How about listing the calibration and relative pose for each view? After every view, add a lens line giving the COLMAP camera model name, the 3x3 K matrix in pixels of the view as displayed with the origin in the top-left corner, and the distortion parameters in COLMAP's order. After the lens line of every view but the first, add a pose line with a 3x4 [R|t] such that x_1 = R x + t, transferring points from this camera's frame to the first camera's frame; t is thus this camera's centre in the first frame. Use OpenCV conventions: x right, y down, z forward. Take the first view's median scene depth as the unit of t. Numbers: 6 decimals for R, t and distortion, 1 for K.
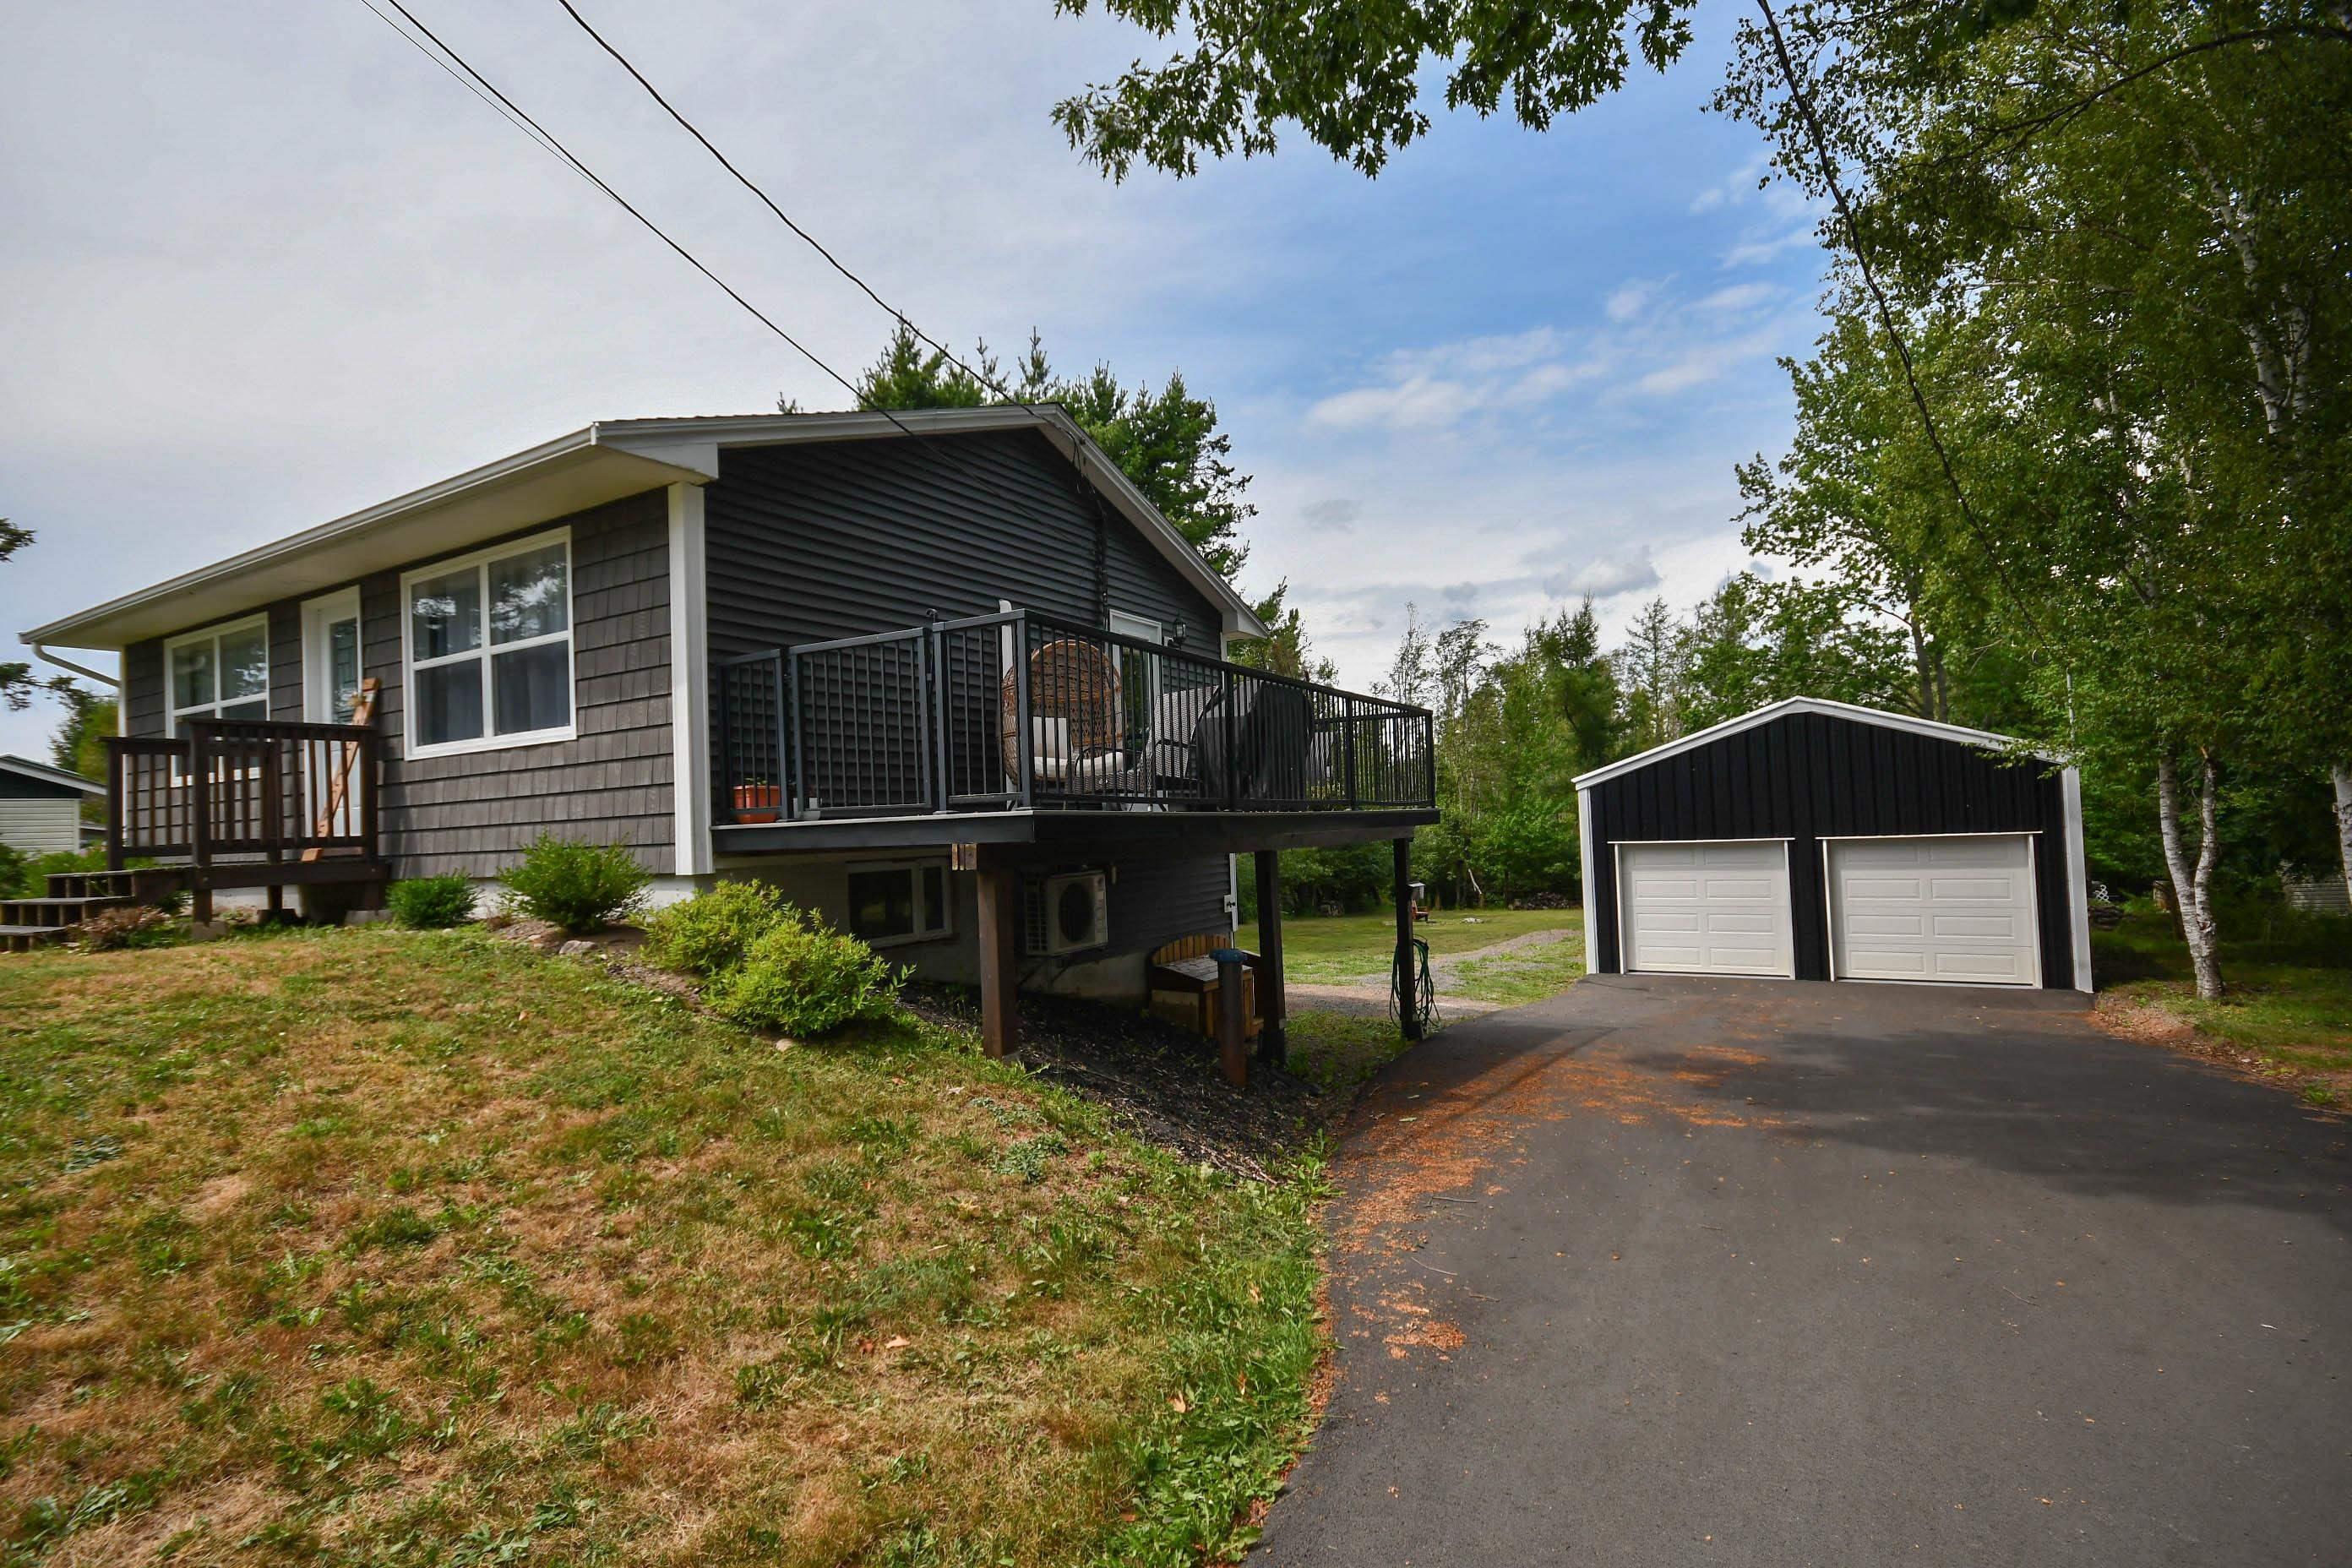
lens RADIAL K [[1146.2, 0, 1174.0], [0, 1146.2, 786.5], [0, 0, 1]] dist [0.002019, 0.000714]
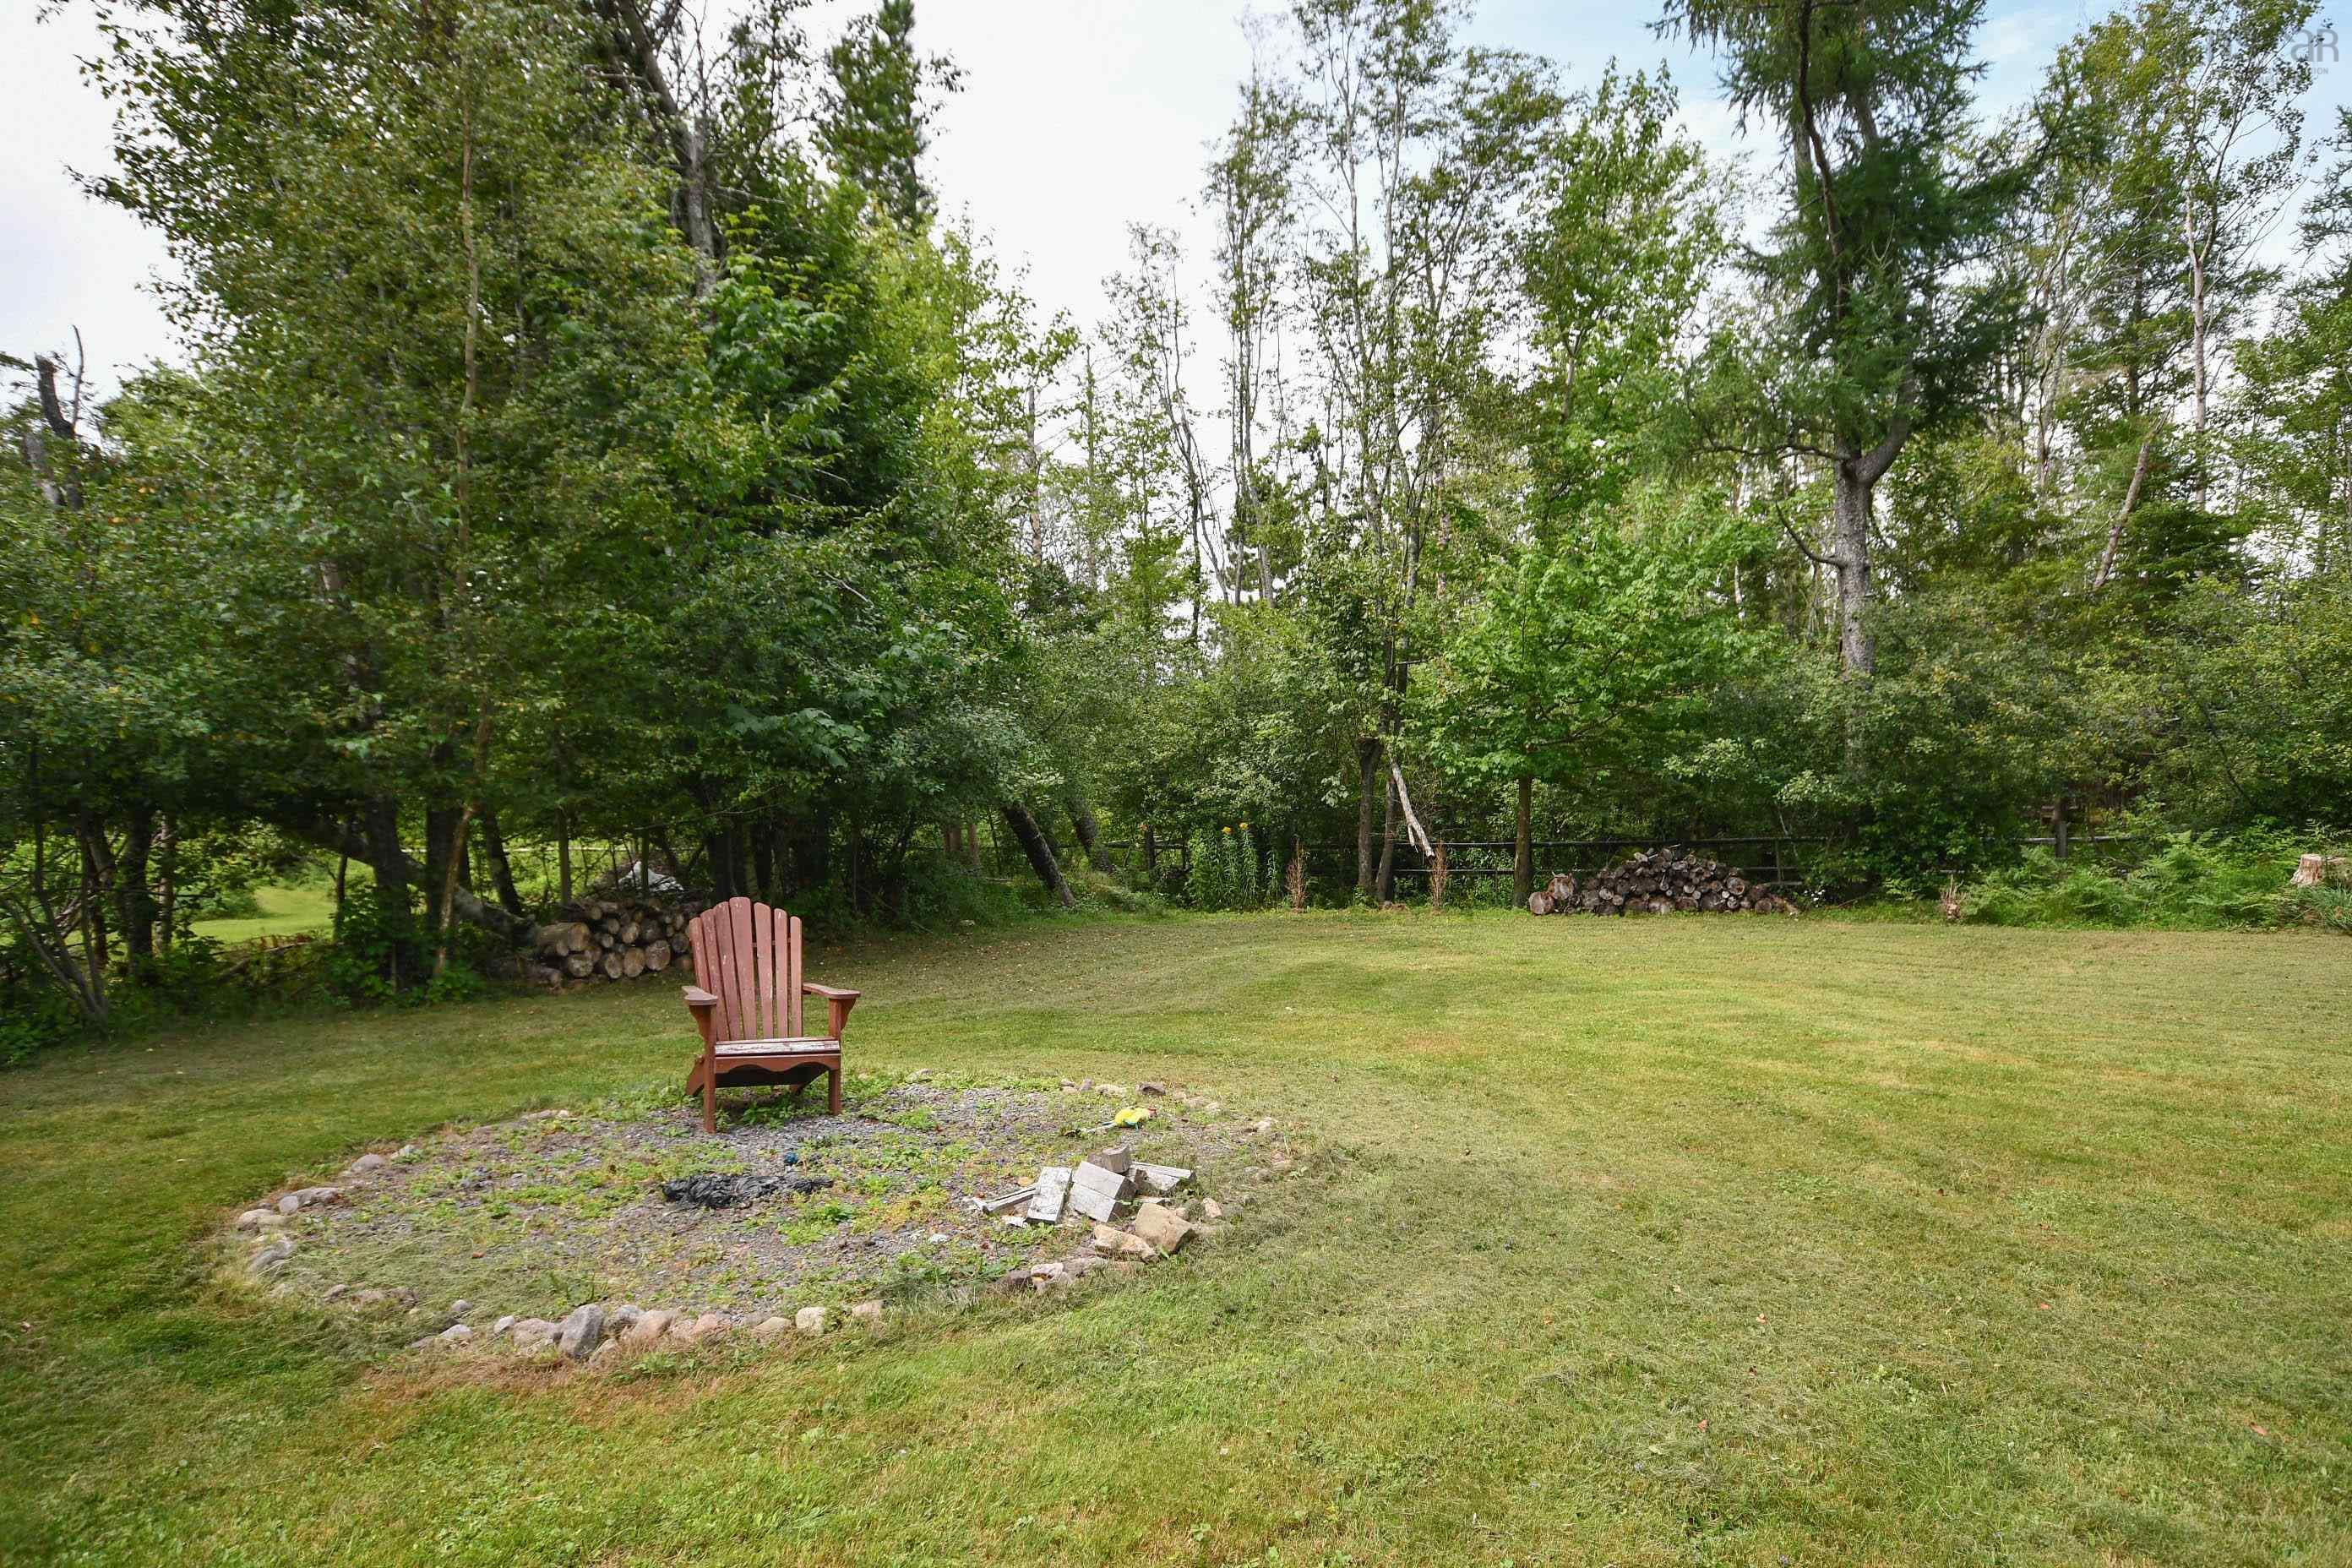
lens RADIAL K [[1435.4, 0, 1180.9], [0, 1435.4, 776.8], [0, 0, 1]] dist [0.019813, 0.002373]
pose [[0.999250, 0.003814, 0.038544, 0.363694], [-0.005782, 0.998678, 0.051074, 0.107594], [-0.038298, -0.051258, 0.997951, 1.233498]]
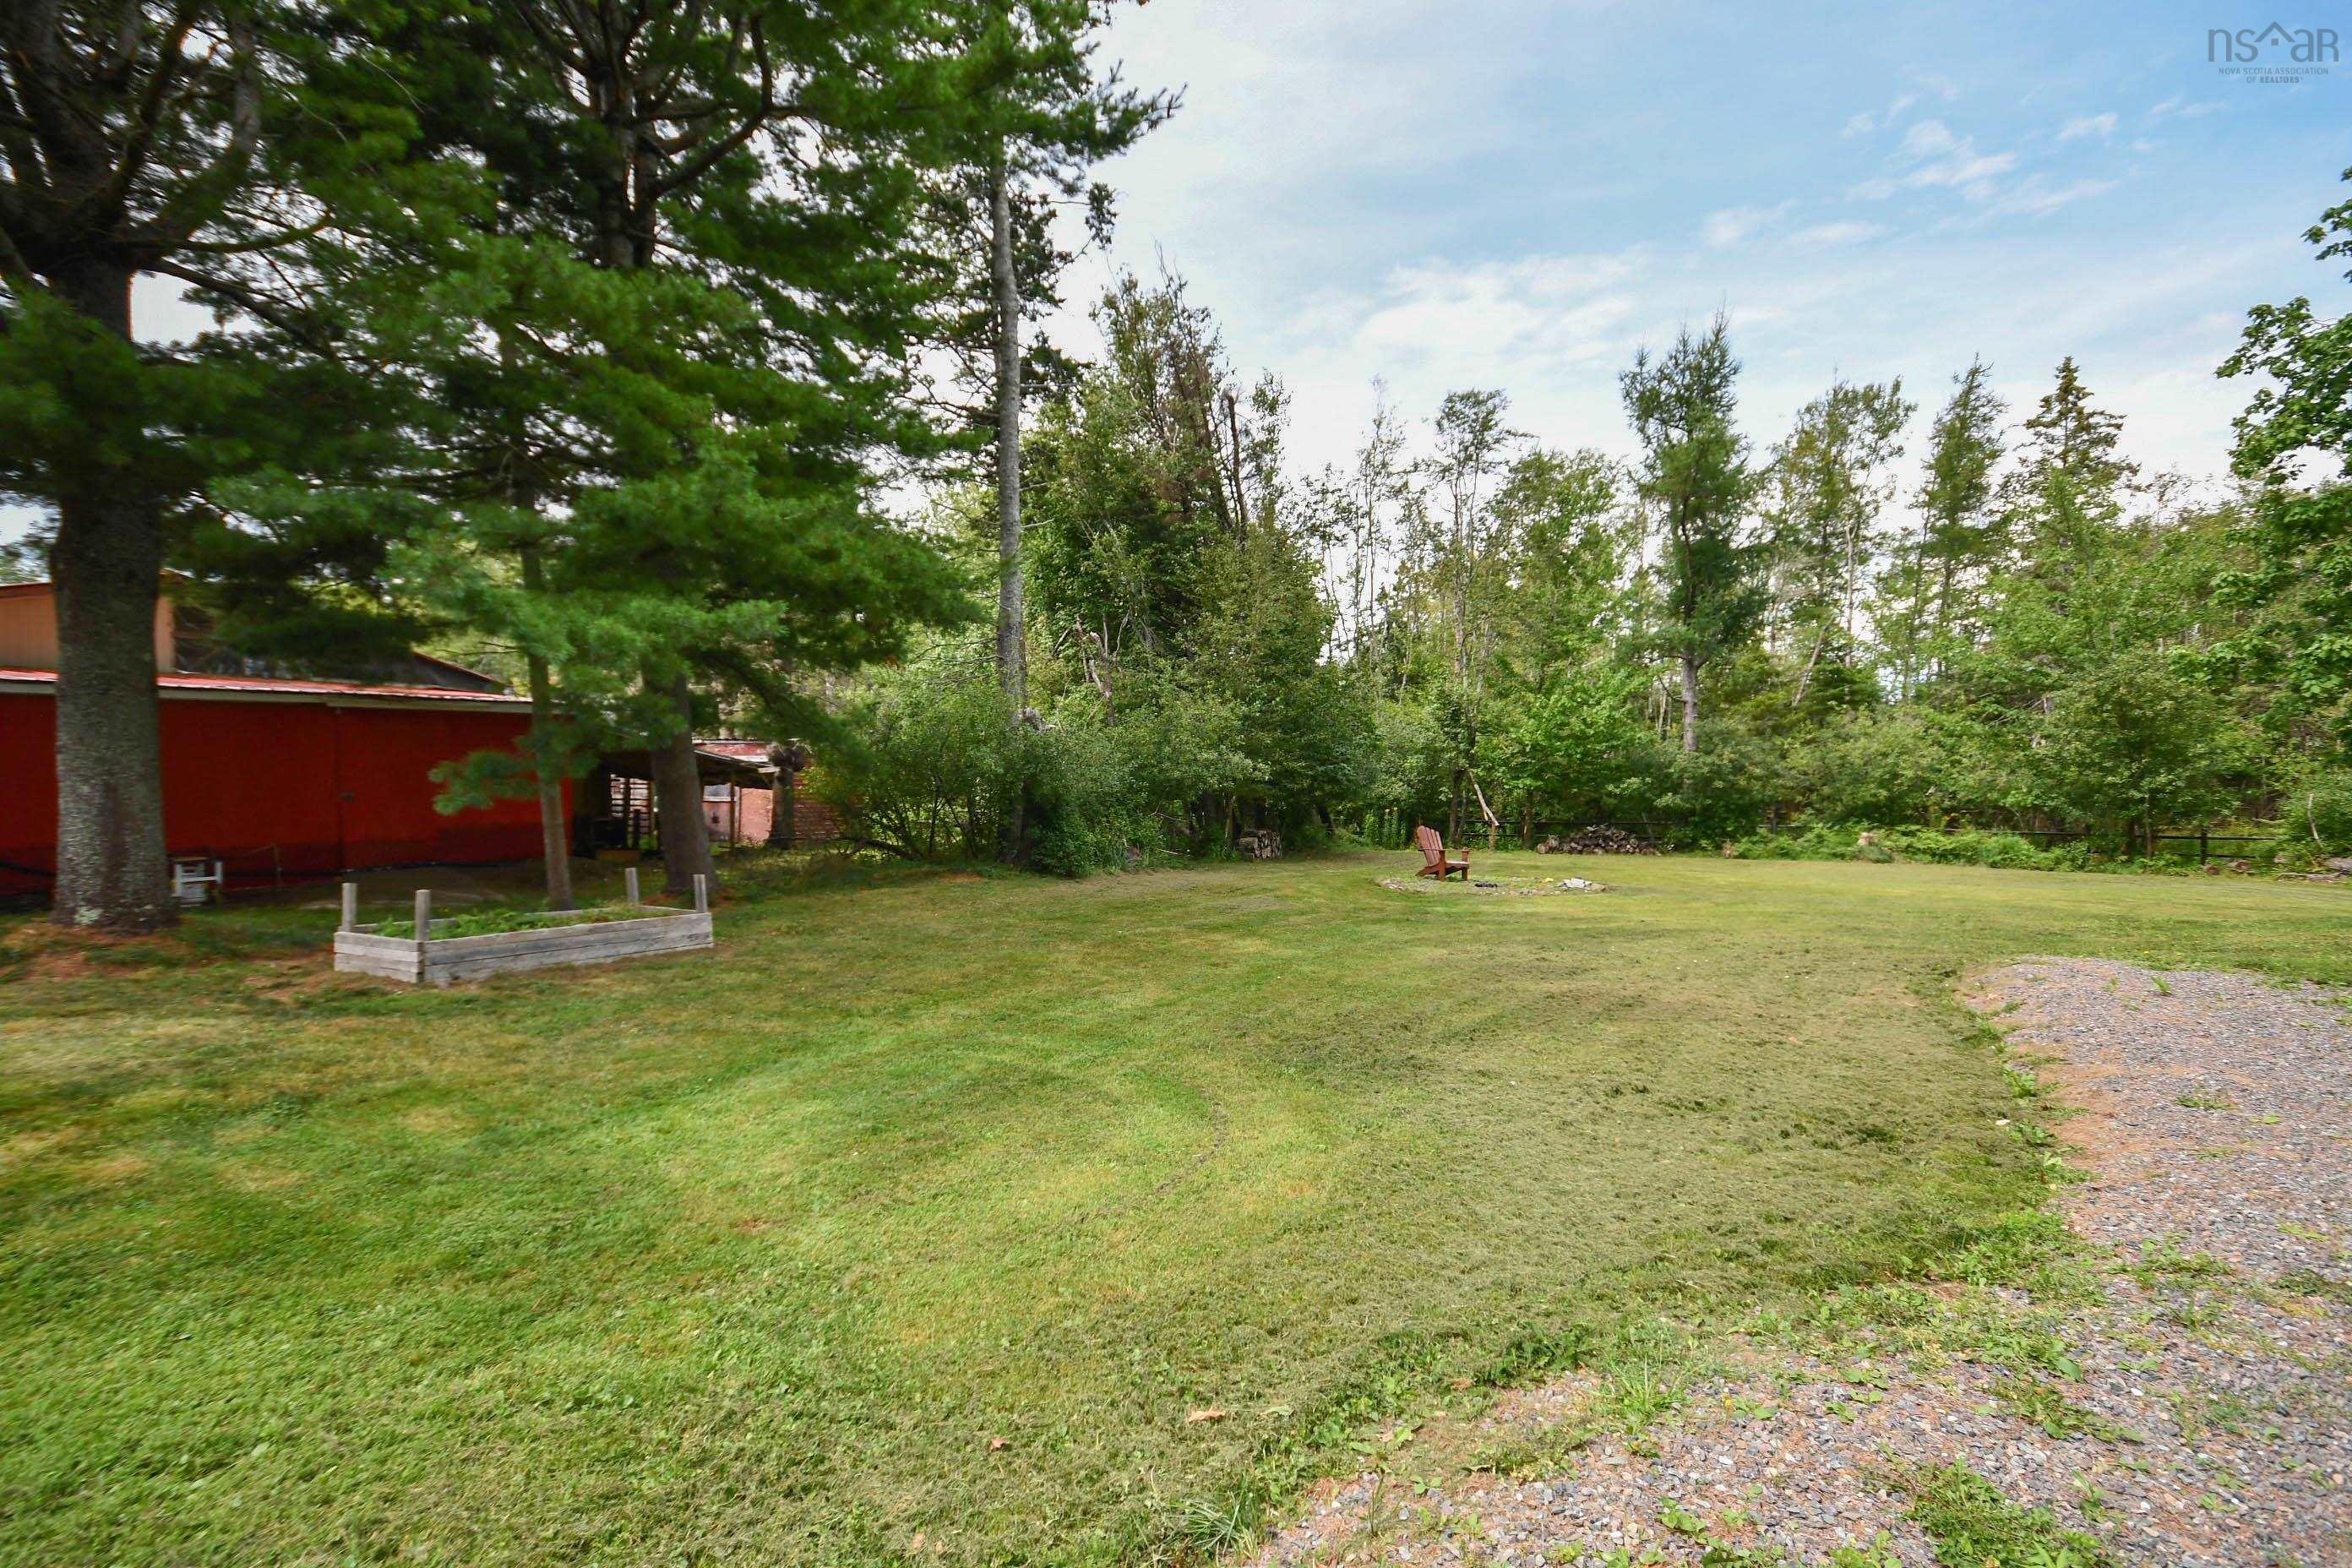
lens RADIAL K [[1146.2, 0, 1169.1], [0, 1146.2, 774.4], [0, 0, 1]] dist [0.002019, 0.000714]
pose [[0.995220, 0.034796, 0.091254, 0.076293], [-0.039956, 0.997668, 0.055345, 0.075809], [-0.089116, -0.058726, 0.994288, 0.782988]]
